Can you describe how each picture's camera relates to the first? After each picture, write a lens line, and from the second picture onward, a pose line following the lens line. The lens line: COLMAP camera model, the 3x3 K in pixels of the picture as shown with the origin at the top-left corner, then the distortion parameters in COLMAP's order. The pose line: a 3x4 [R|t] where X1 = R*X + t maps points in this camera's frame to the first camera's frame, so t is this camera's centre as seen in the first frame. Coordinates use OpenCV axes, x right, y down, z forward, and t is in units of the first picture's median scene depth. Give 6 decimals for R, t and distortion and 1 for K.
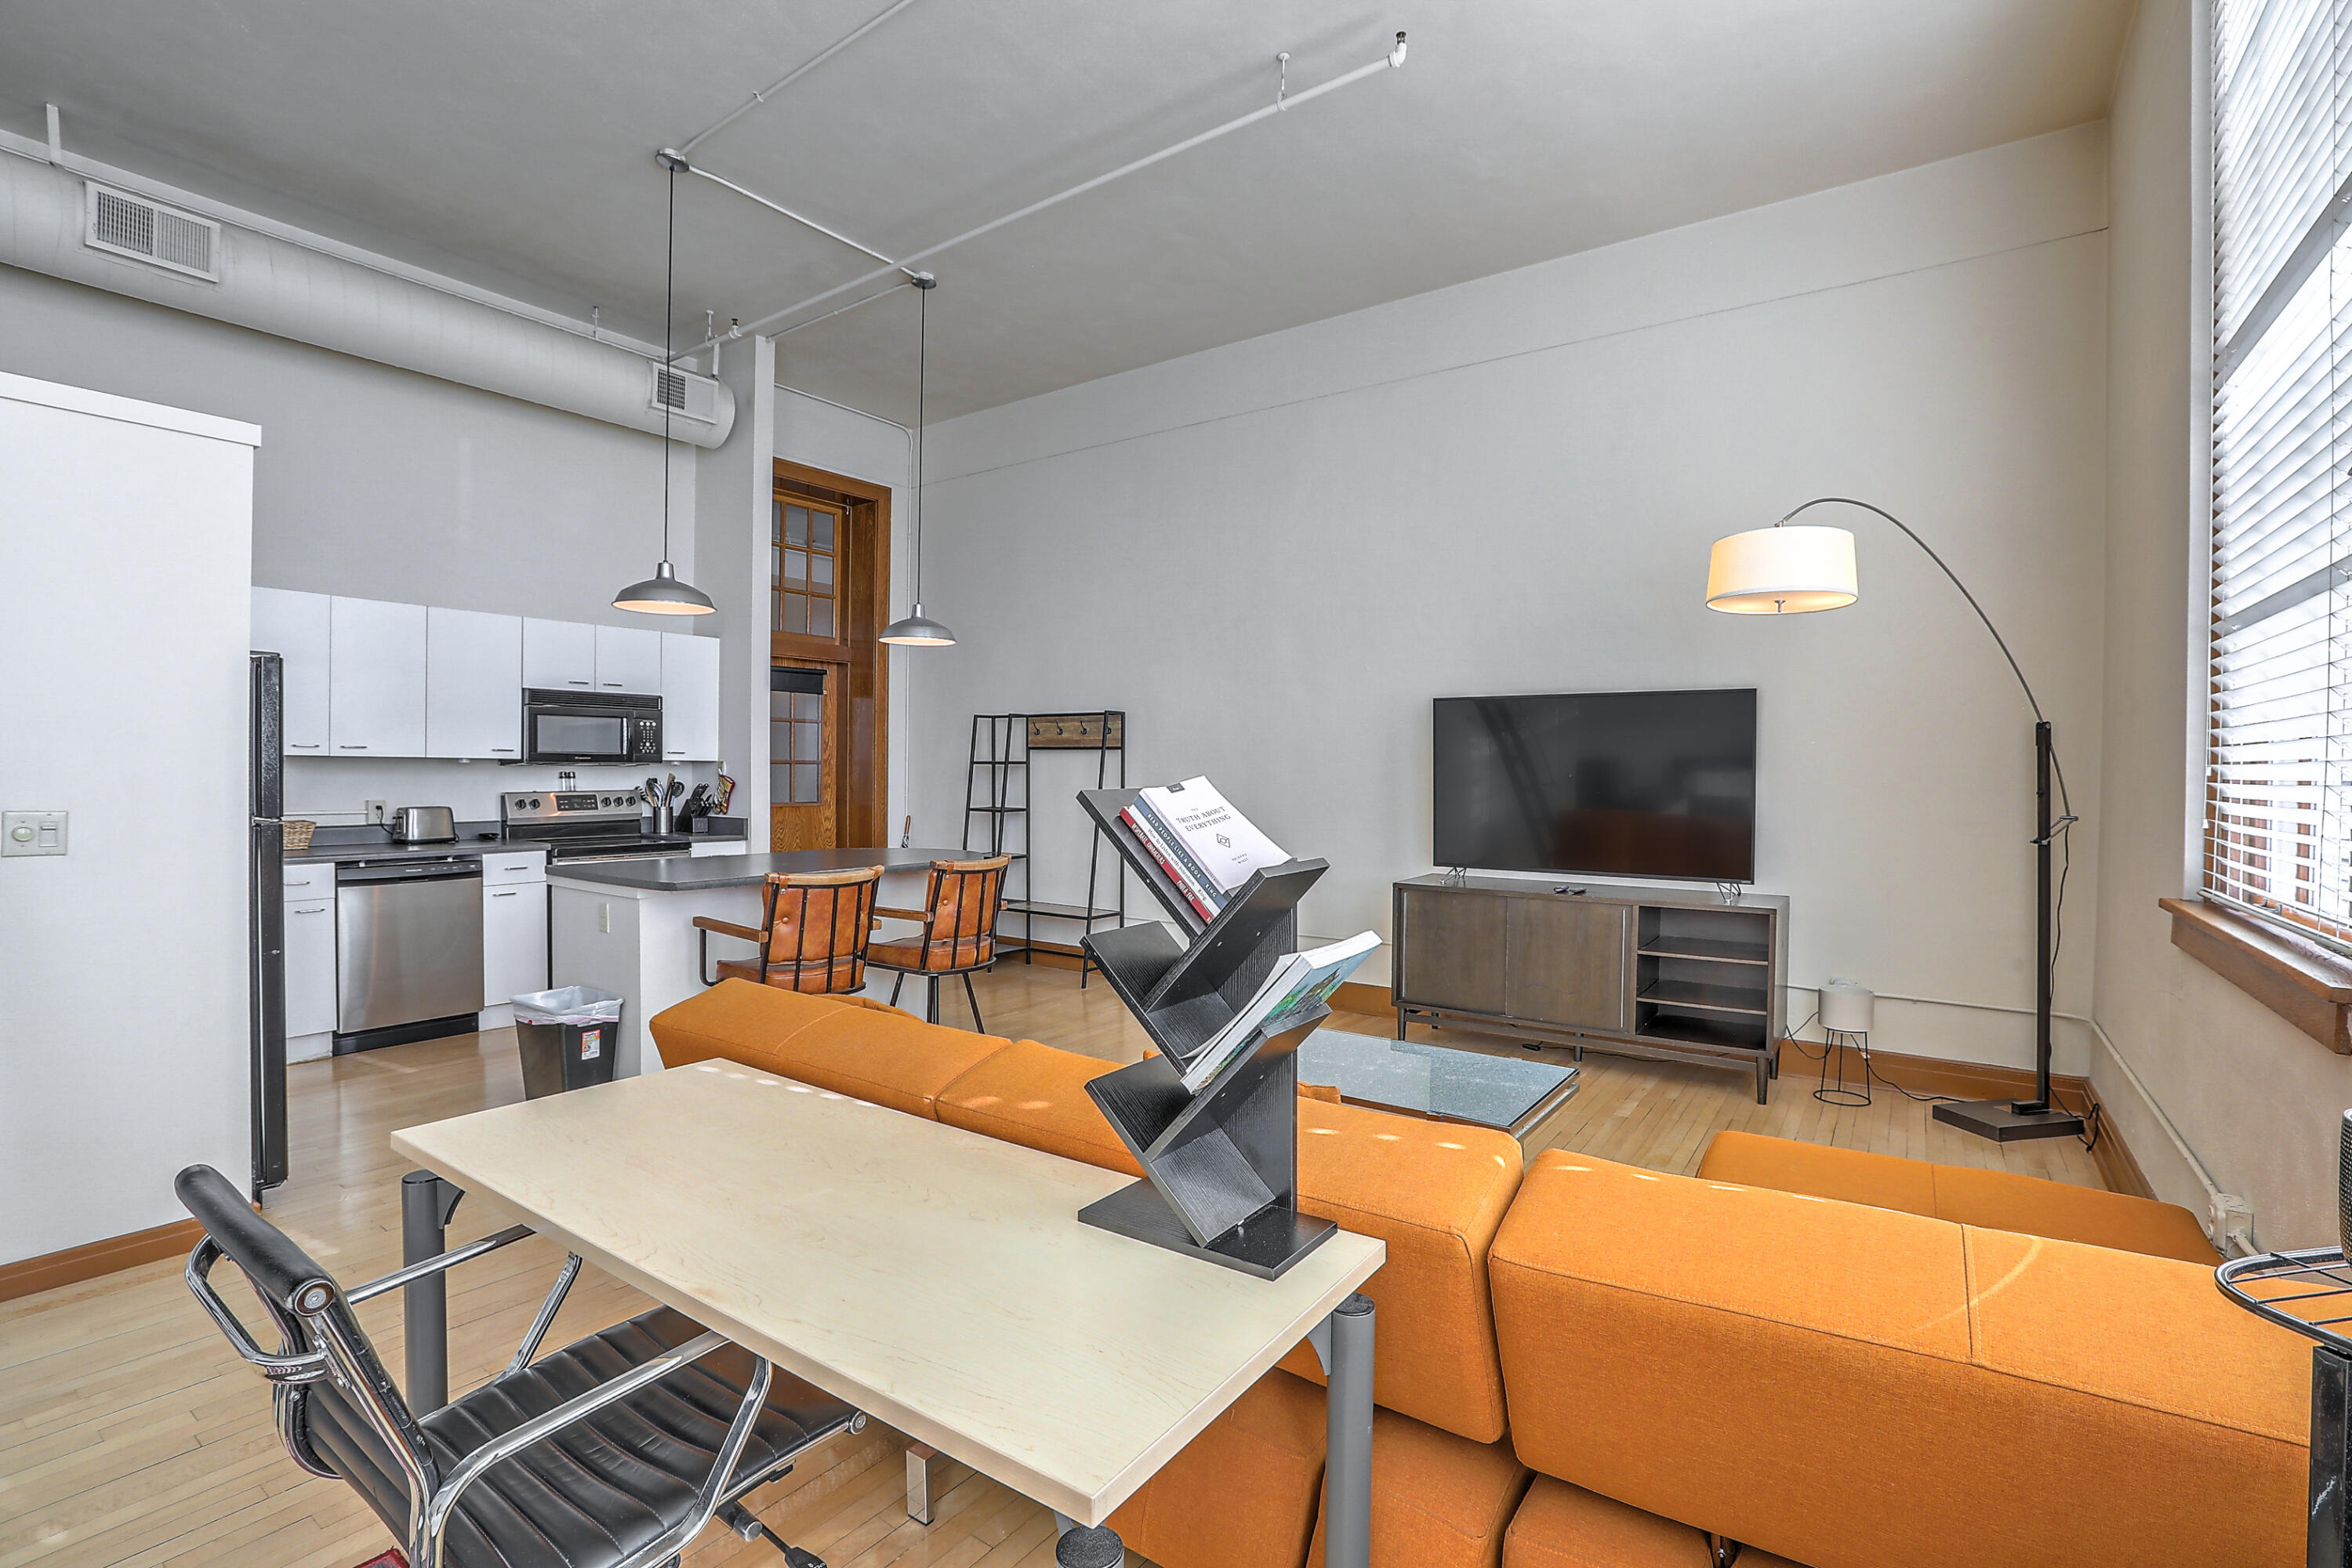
lens RADIAL K [[1071.1, 0, 1182.7], [0, 1071.1, 785.3], [0, 0, 1]] dist [-0.046587, 0.015344]
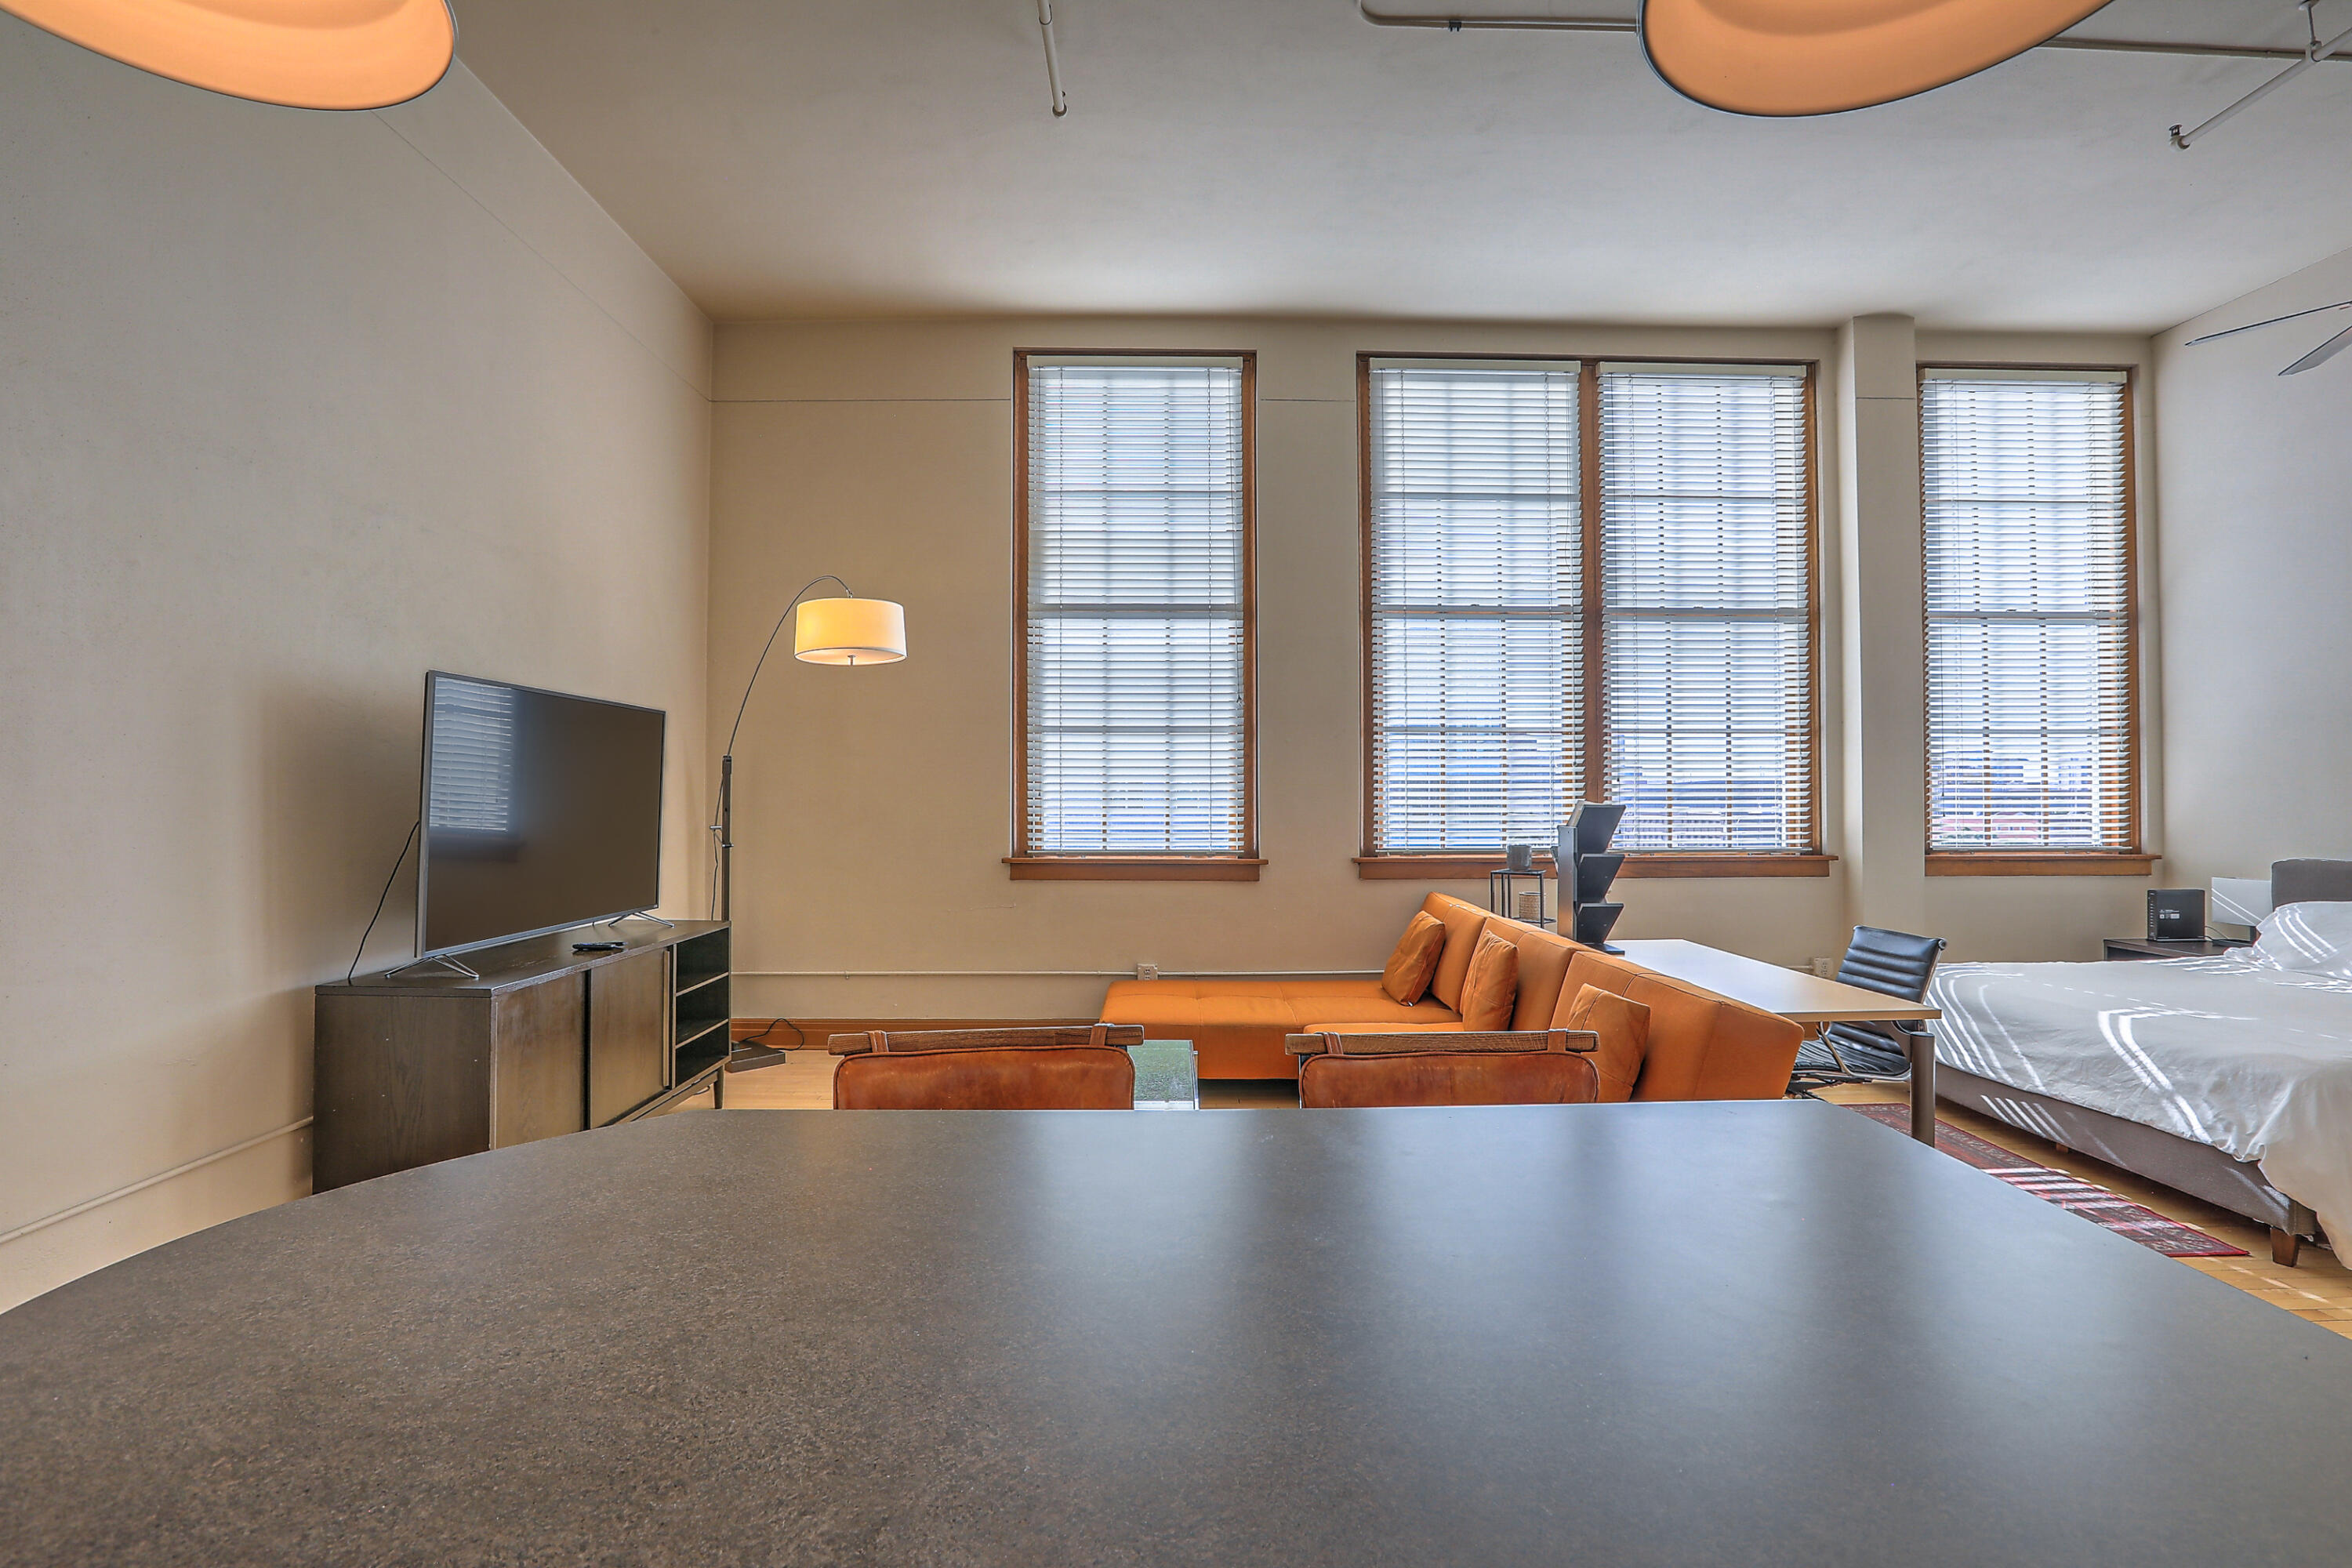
lens RADIAL K [[1071.1, 0, 1182.4], [0, 1071.1, 781.5], [0, 0, 1]] dist [-0.046587, 0.015344]
pose [[-0.601560, 0.005003, 0.798812, -0.398948], [0.005459, 0.999983, -0.002151, -0.014509], [-0.798809, 0.003067, -0.601577, 0.865659]]
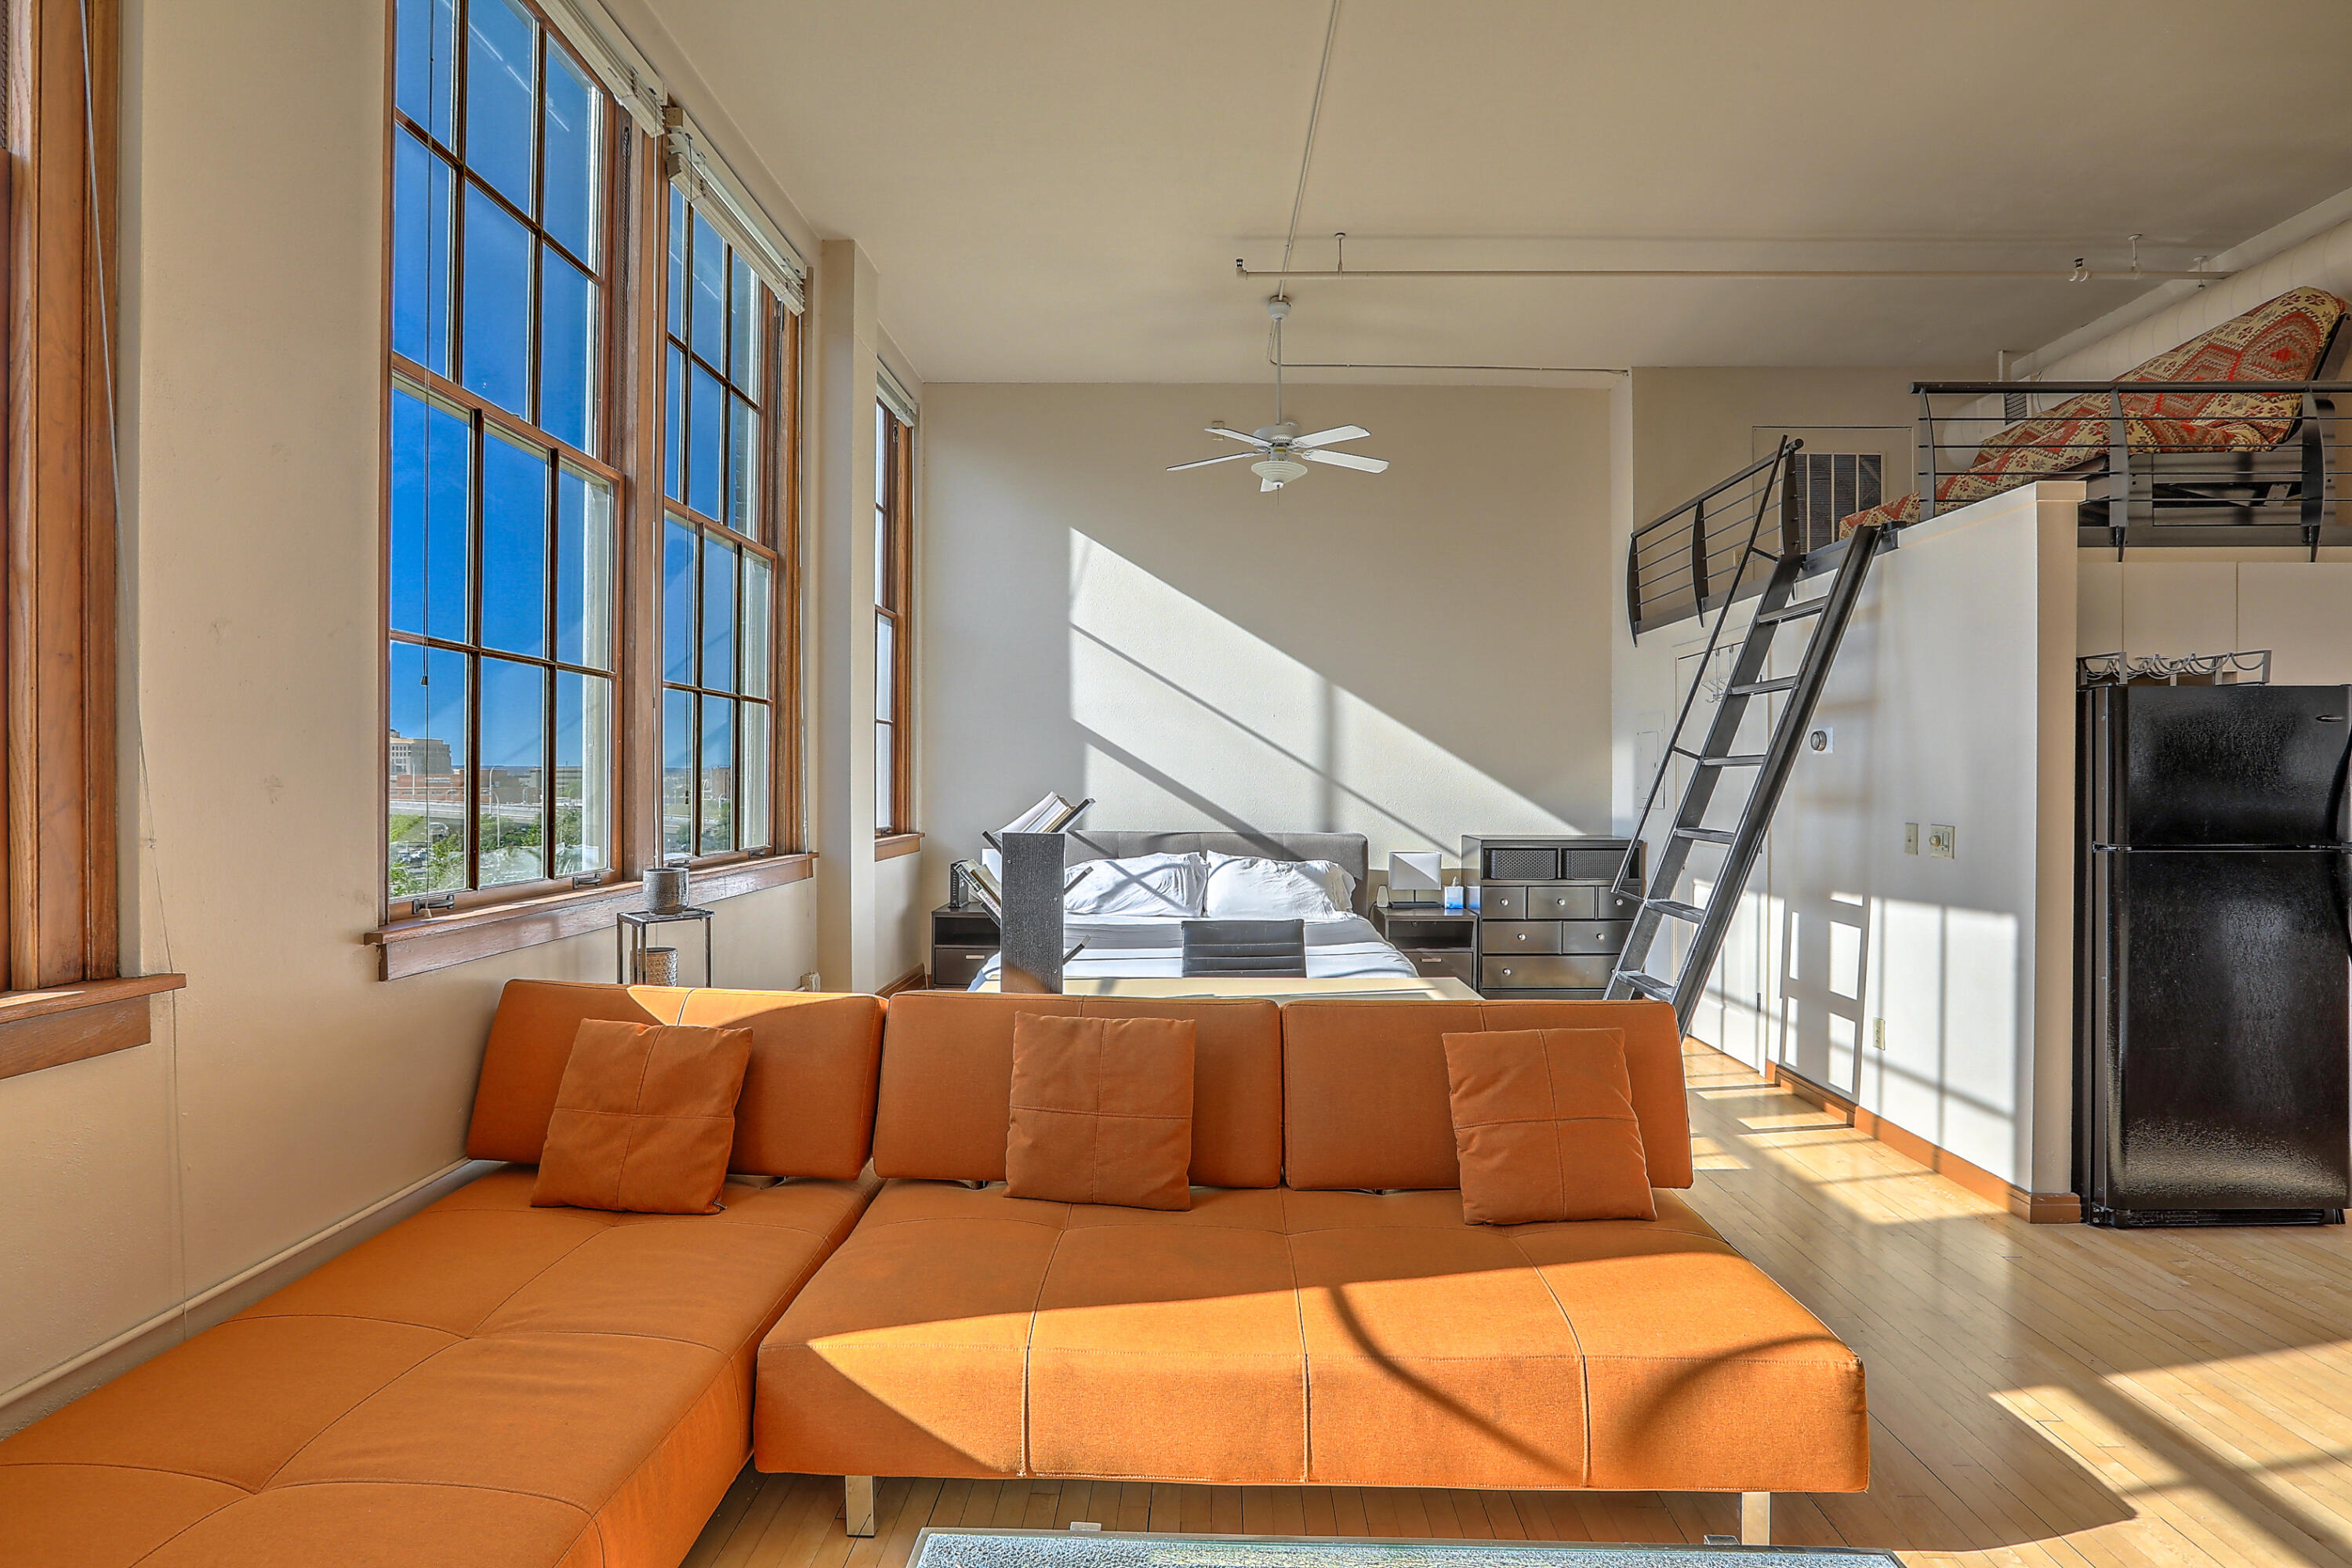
lens RADIAL K [[1071.1, 0, 1175.6], [0, 1071.1, 779.7], [0, 0, 1]] dist [-0.046587, 0.015344]
pose [[-0.822921, -0.010649, -0.568056, 0.216515], [-0.016748, 0.999845, 0.005520, -0.011605], [0.567909, 0.014056, -0.822971, 0.667158]]
